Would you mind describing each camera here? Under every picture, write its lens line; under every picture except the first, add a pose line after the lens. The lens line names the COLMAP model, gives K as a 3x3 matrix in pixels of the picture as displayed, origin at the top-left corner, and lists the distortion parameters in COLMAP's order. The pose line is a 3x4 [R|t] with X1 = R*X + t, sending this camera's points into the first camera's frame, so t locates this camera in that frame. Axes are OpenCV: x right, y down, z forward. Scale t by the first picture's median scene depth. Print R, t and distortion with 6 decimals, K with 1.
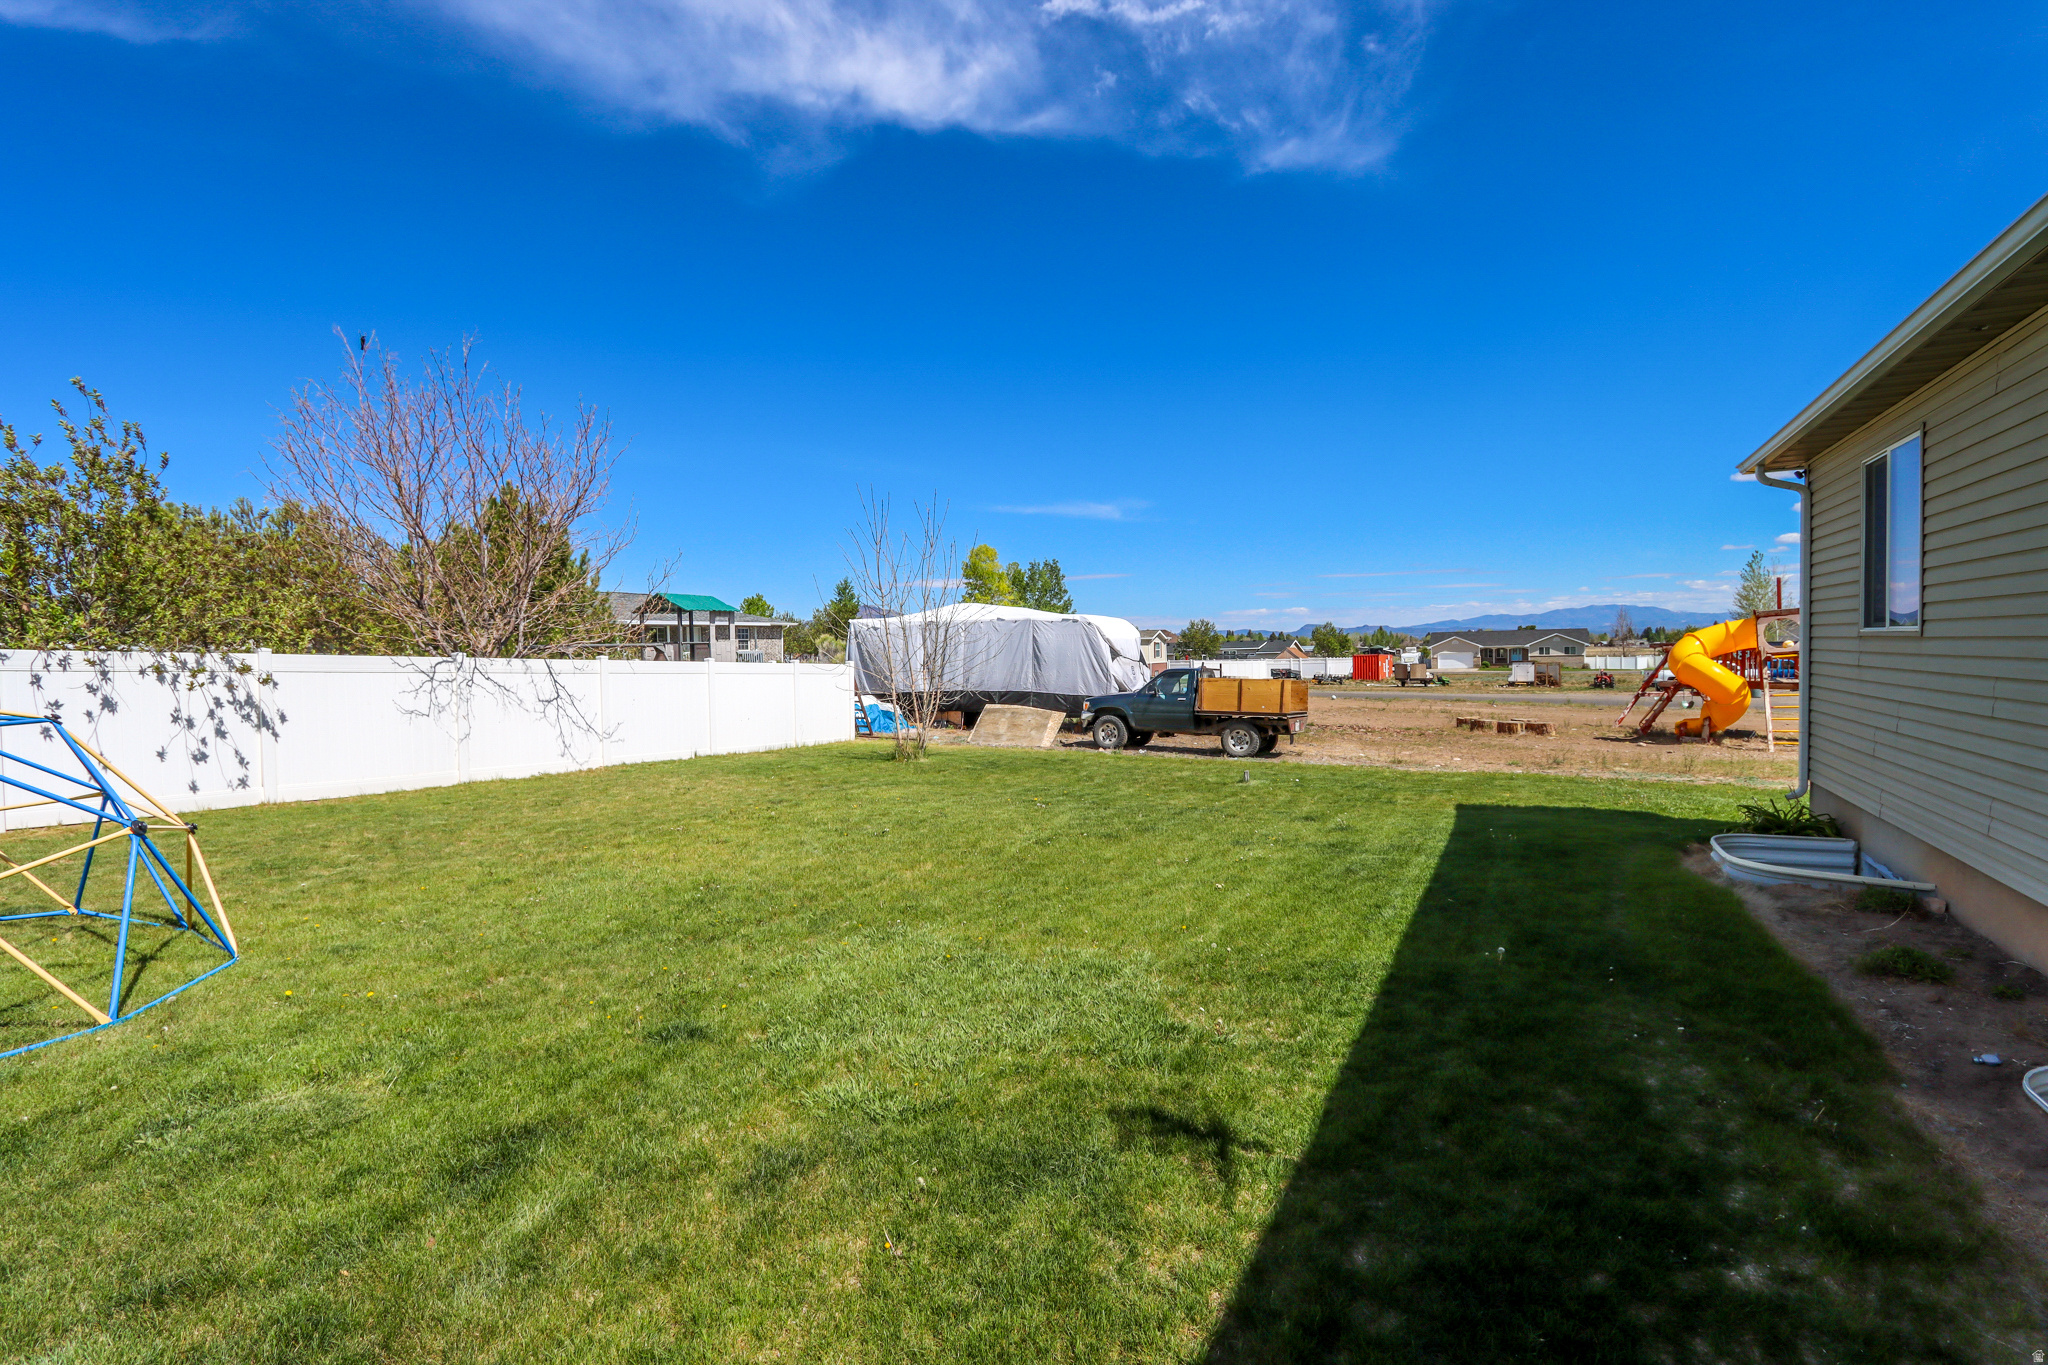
lens RADIAL K [[944.5, 0, 1013.2], [0, 944.5, 691.1], [0, 0, 1]] dist [-0.023389, 0.004970]
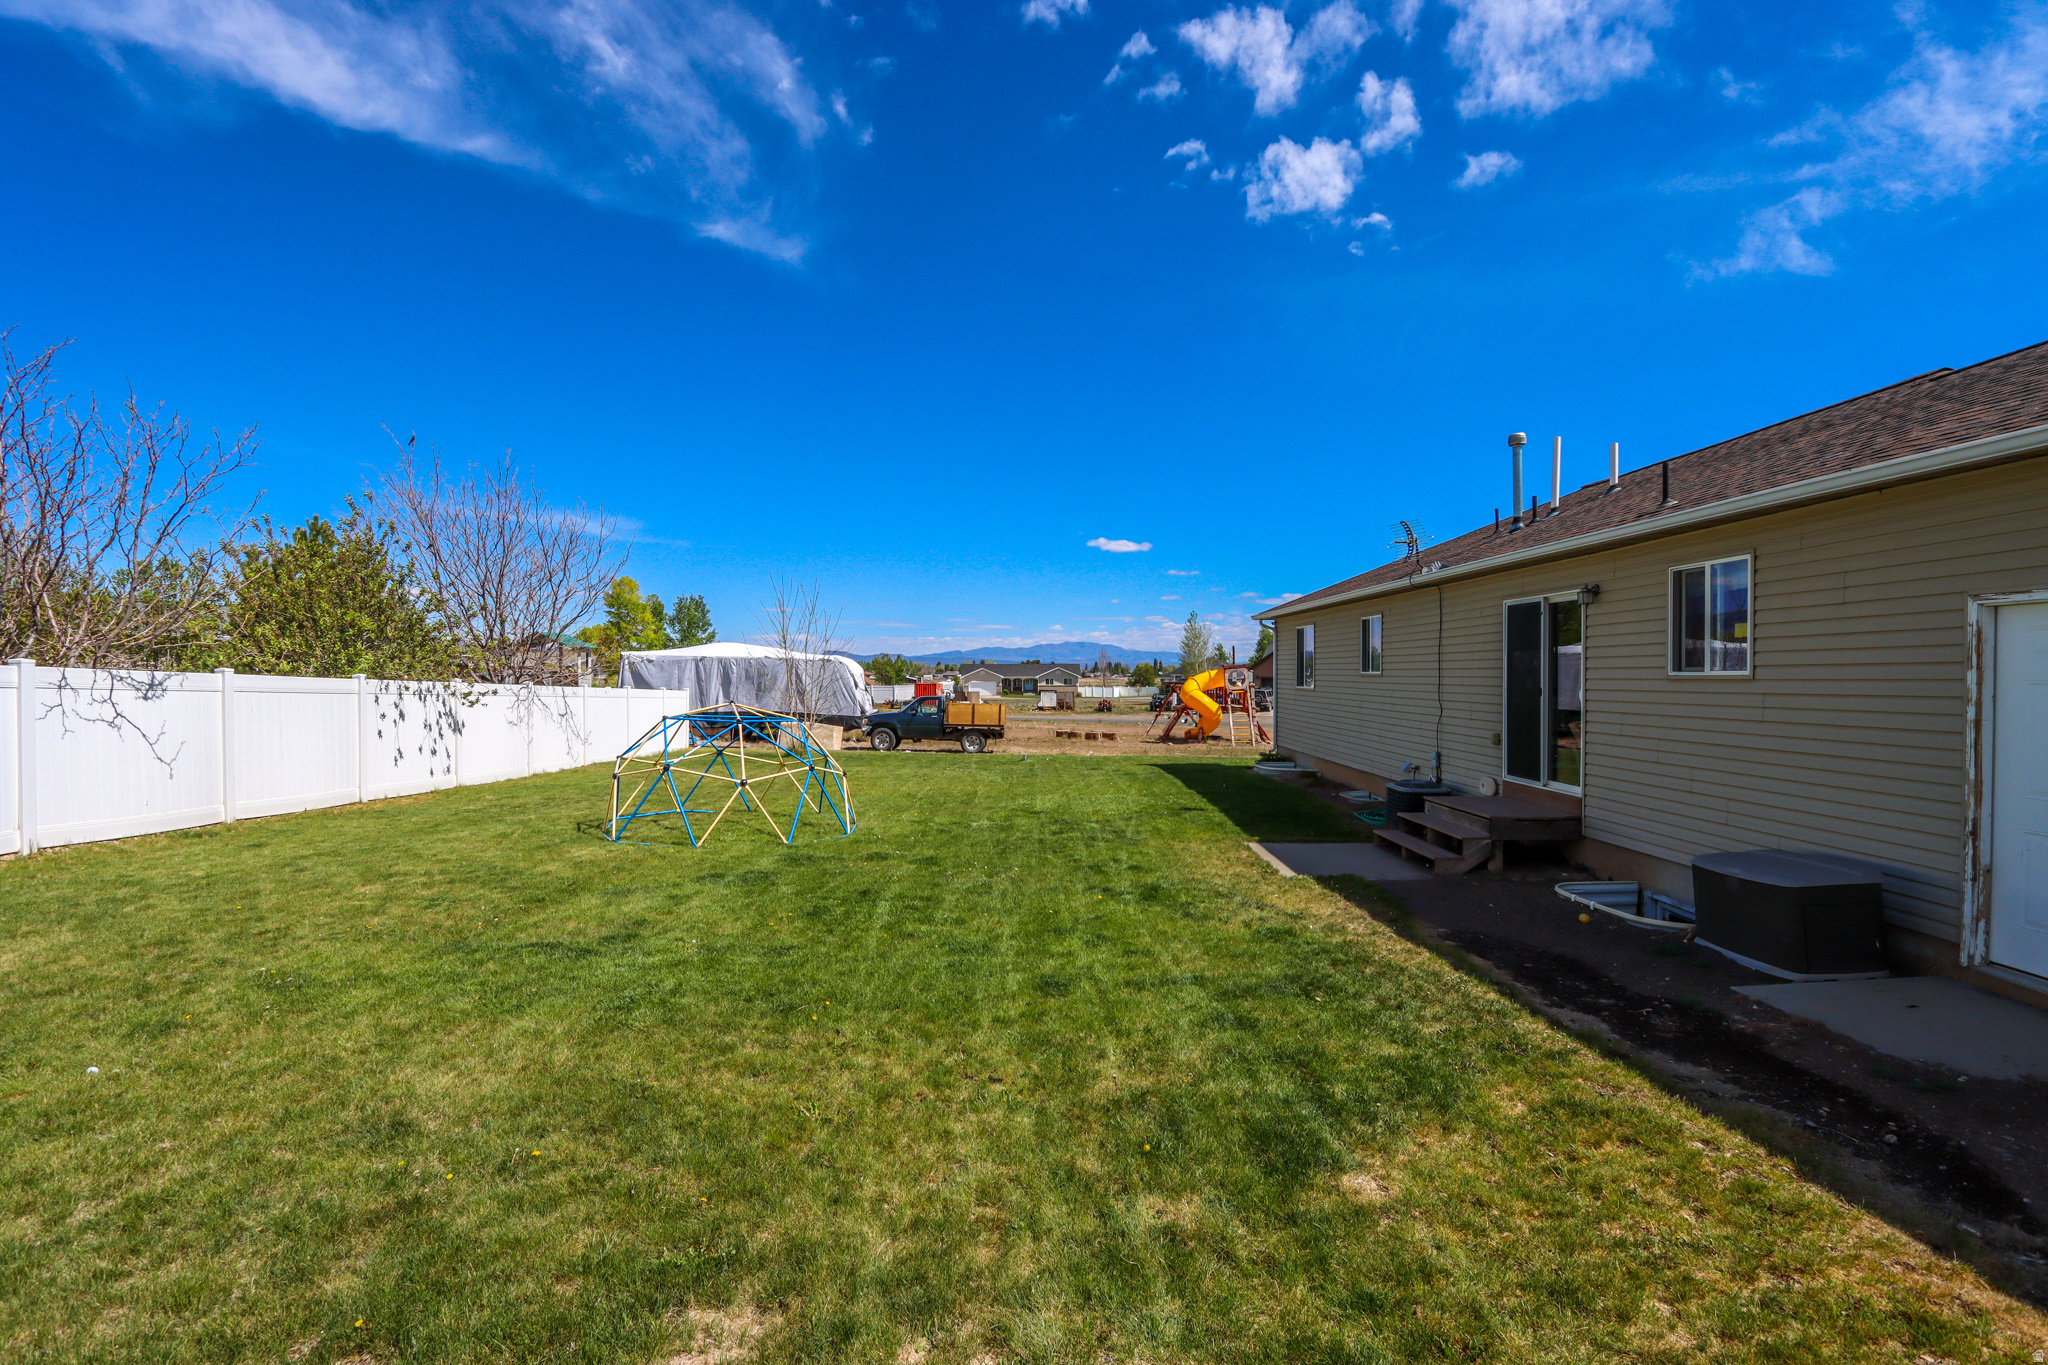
lens RADIAL K [[944.5, 0, 1013.2], [0, 944.5, 691.1], [0, 0, 1]] dist [-0.023389, 0.004970]
pose [[0.879318, 0.014251, 0.476021, -0.424607], [-0.002422, 0.999673, -0.025454, 0.006214], [-0.476228, 0.021229, 0.879065, -0.394714]]
